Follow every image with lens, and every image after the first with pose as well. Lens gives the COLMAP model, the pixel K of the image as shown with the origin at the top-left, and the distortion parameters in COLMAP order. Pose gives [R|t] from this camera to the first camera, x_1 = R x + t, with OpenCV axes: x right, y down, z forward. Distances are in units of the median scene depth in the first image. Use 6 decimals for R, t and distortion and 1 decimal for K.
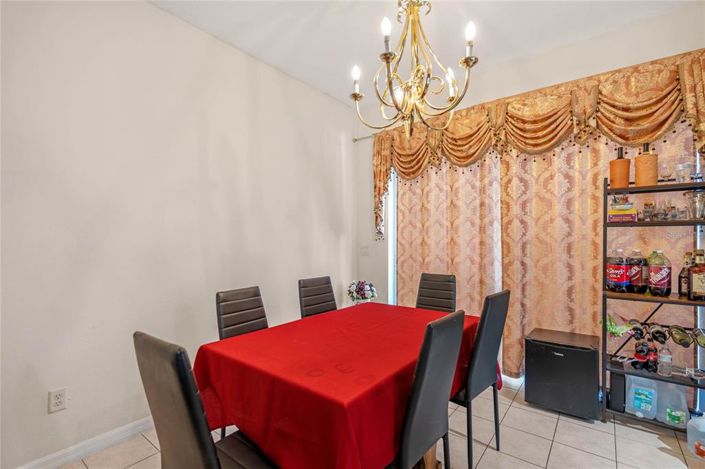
lens RADIAL K [[325.8, 0, 353.8], [0, 325.8, 247.8], [0, 0, 1]] dist [0.000743, 0.000548]
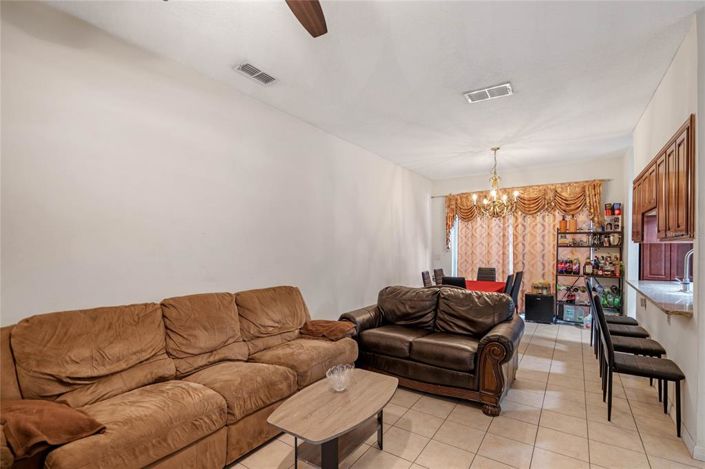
lens RADIAL K [[332.5, 0, 353.1], [0, 332.5, 260.9], [0, 0, 1]] dist [0.000432, -0.000075]
pose [[0.997599, -0.000752, 0.069252, -0.884428], [-0.000499, 0.999837, 0.018044, -0.007442], [-0.069254, -0.018035, 0.997436, -1.314916]]
